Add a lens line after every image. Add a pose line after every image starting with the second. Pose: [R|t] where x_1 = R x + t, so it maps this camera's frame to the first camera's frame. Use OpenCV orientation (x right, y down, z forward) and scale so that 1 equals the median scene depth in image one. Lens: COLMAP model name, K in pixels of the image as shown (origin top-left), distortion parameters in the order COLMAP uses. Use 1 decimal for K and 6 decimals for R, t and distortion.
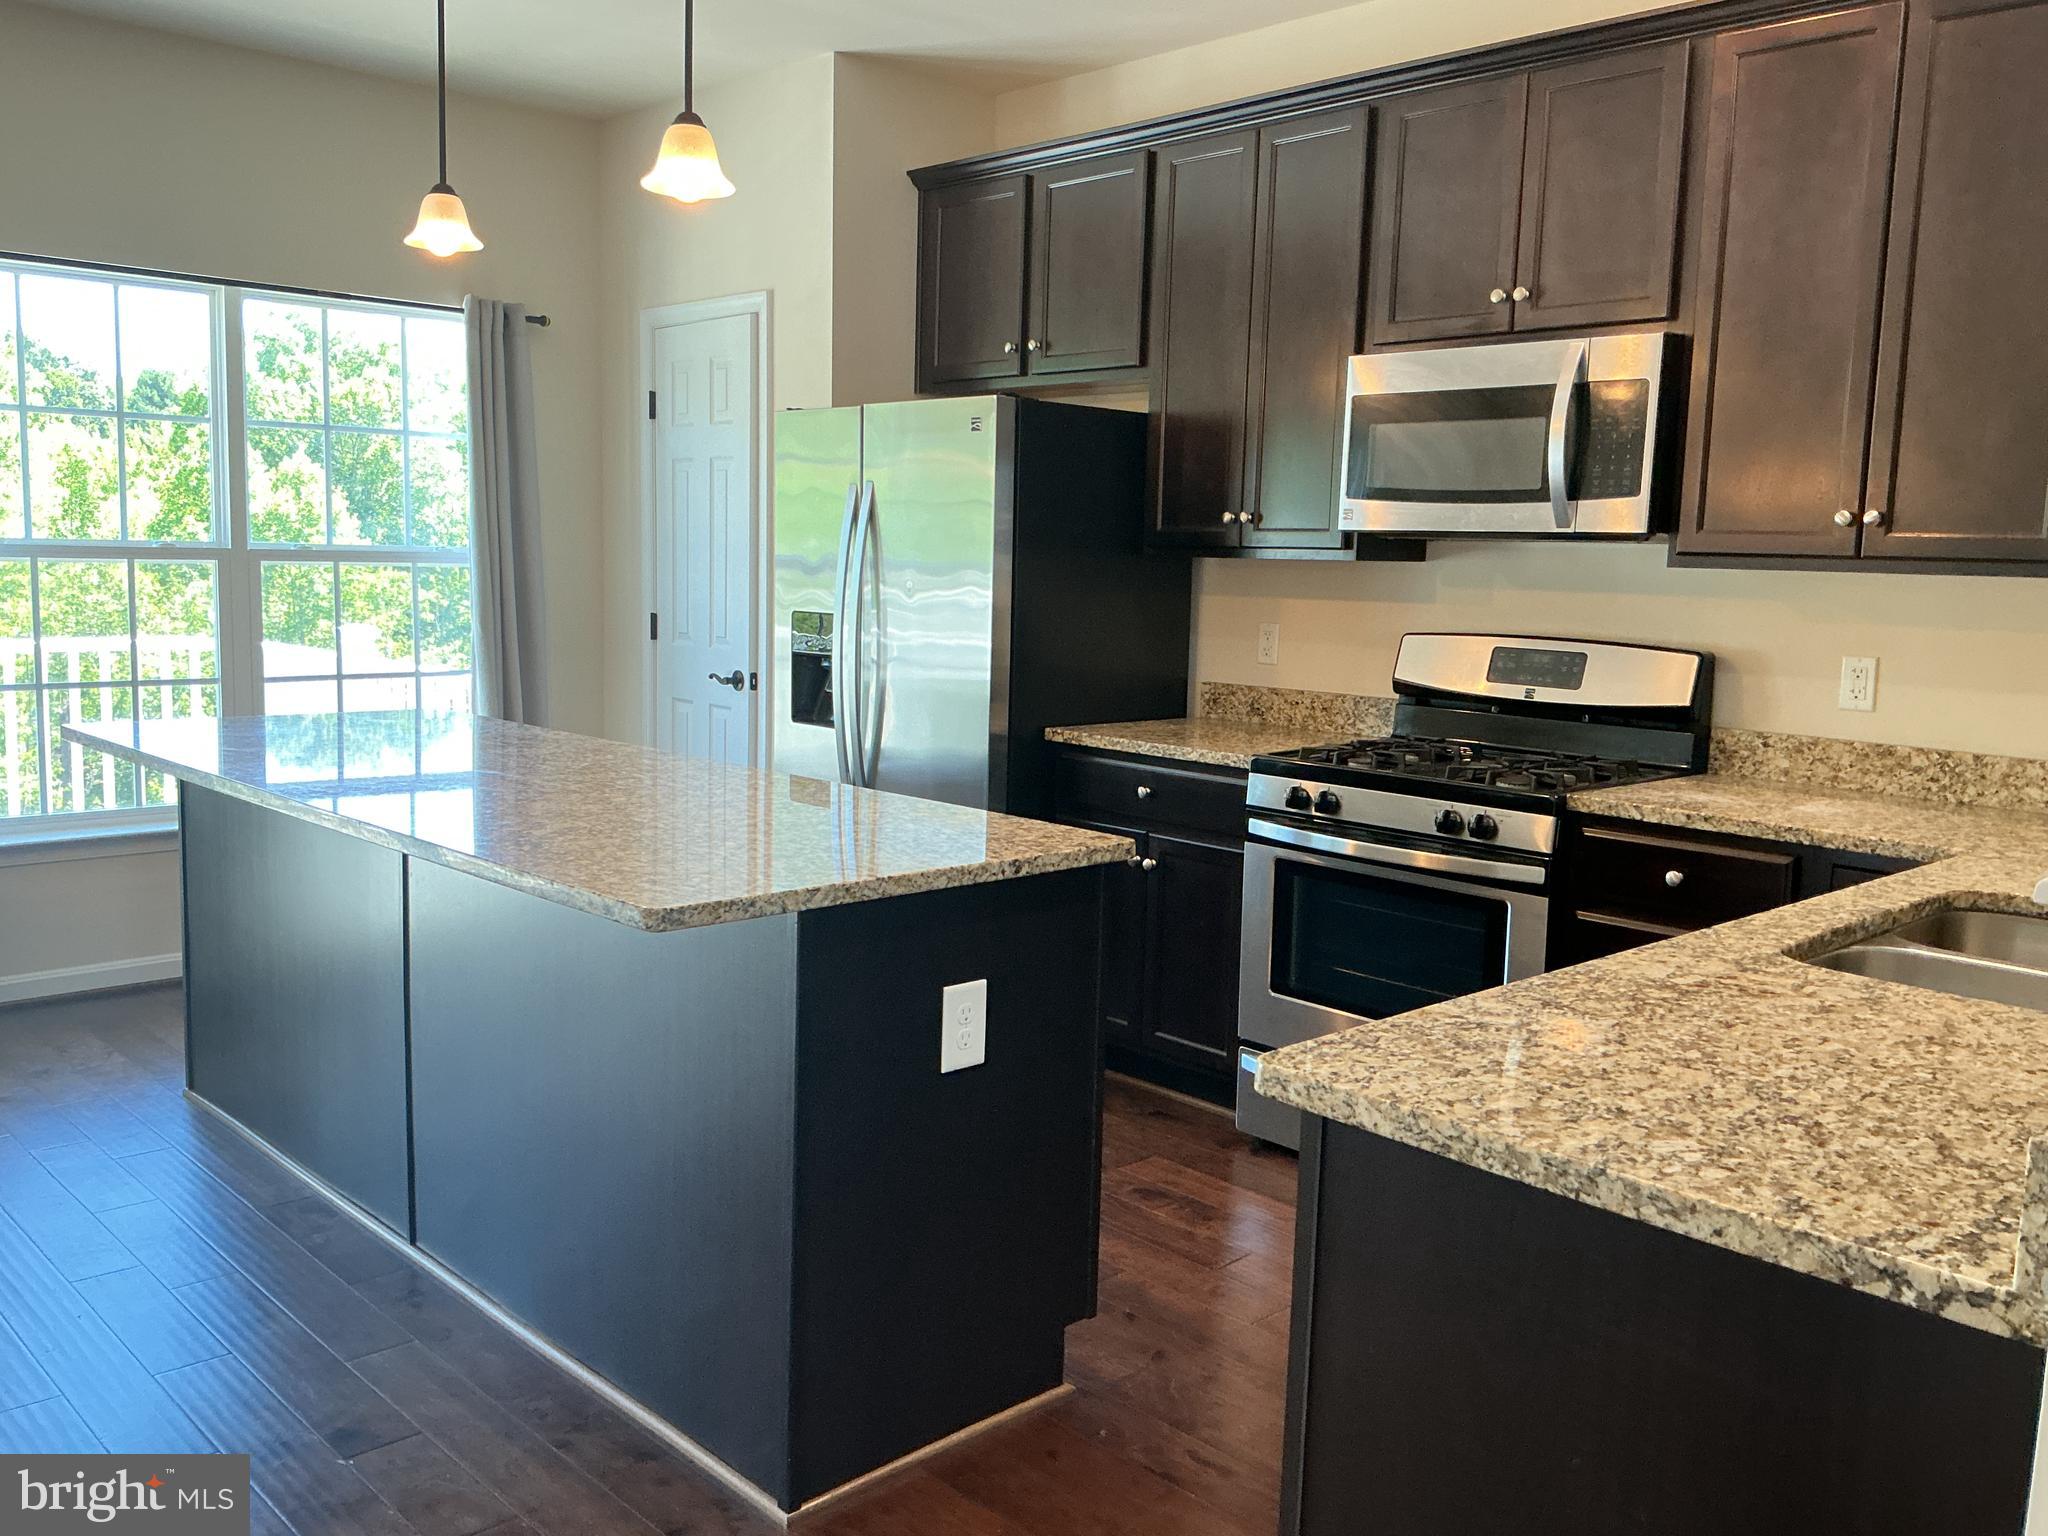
lens RADIAL K [[1715.5, 0, 1047.3], [0, 1715.5, 808.6], [0, 0, 1]] dist [0.073994, -0.097617]
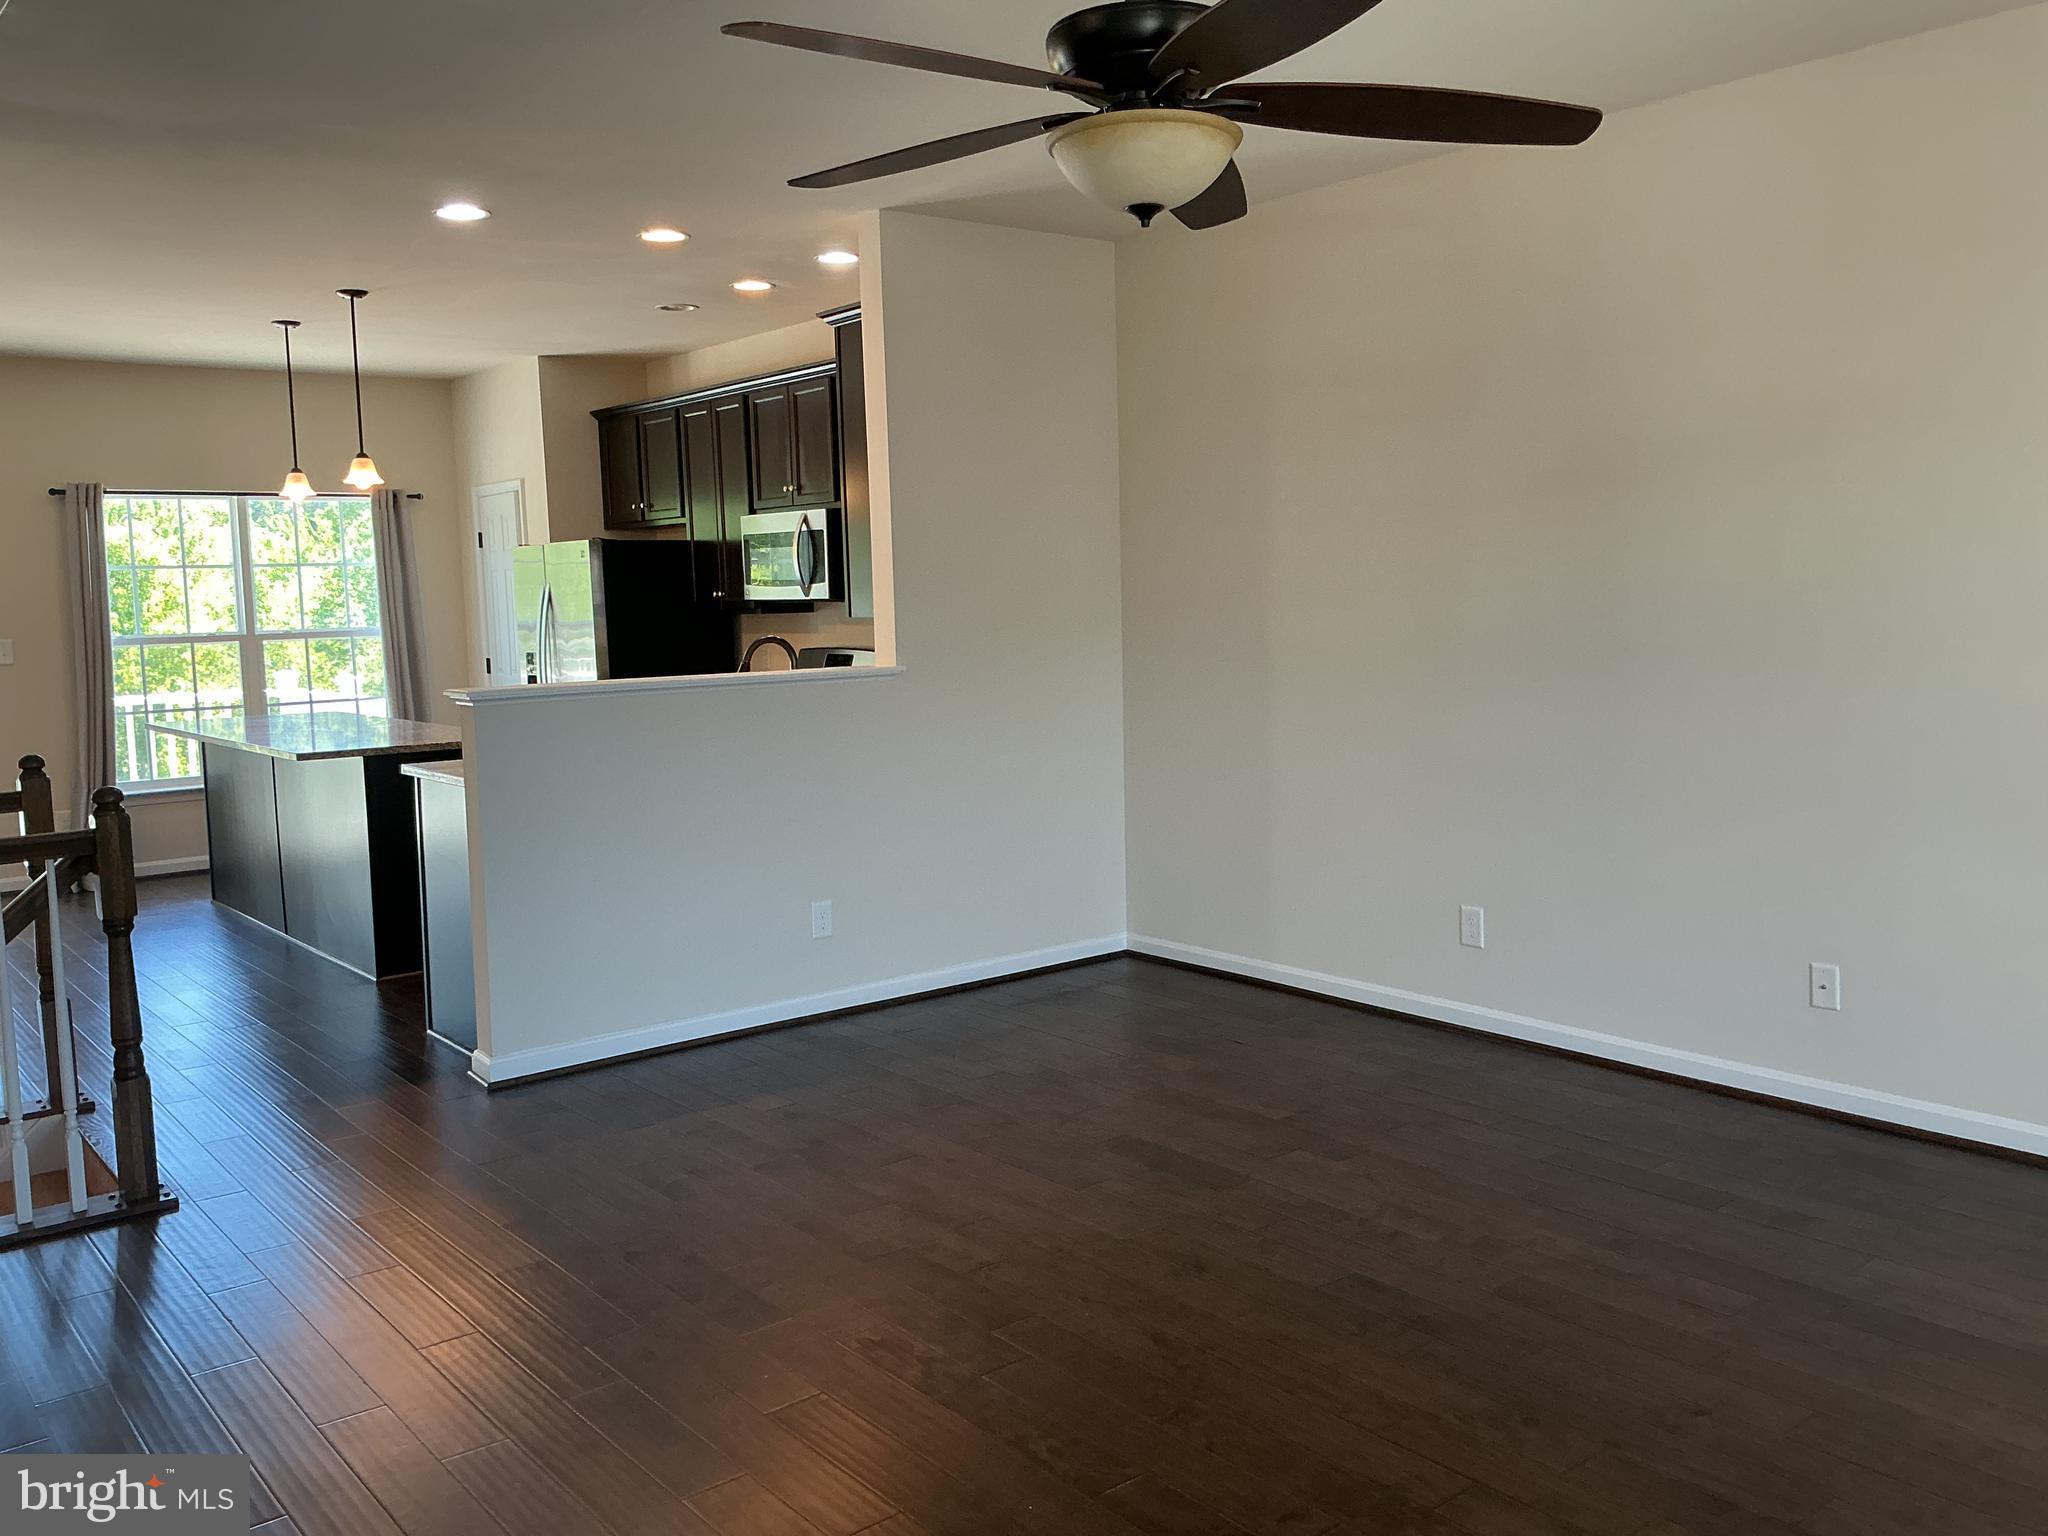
lens RADIAL K [[1715.5, 0, 1029.1], [0, 1715.5, 810.9], [0, 0, 1]] dist [0.073994, -0.097617]
pose [[0.994932, -0.039722, -0.092371, 0.583004], [0.037701, 0.999012, -0.023522, 0.126076], [0.093214, 0.019921, 0.995447, -0.842318]]
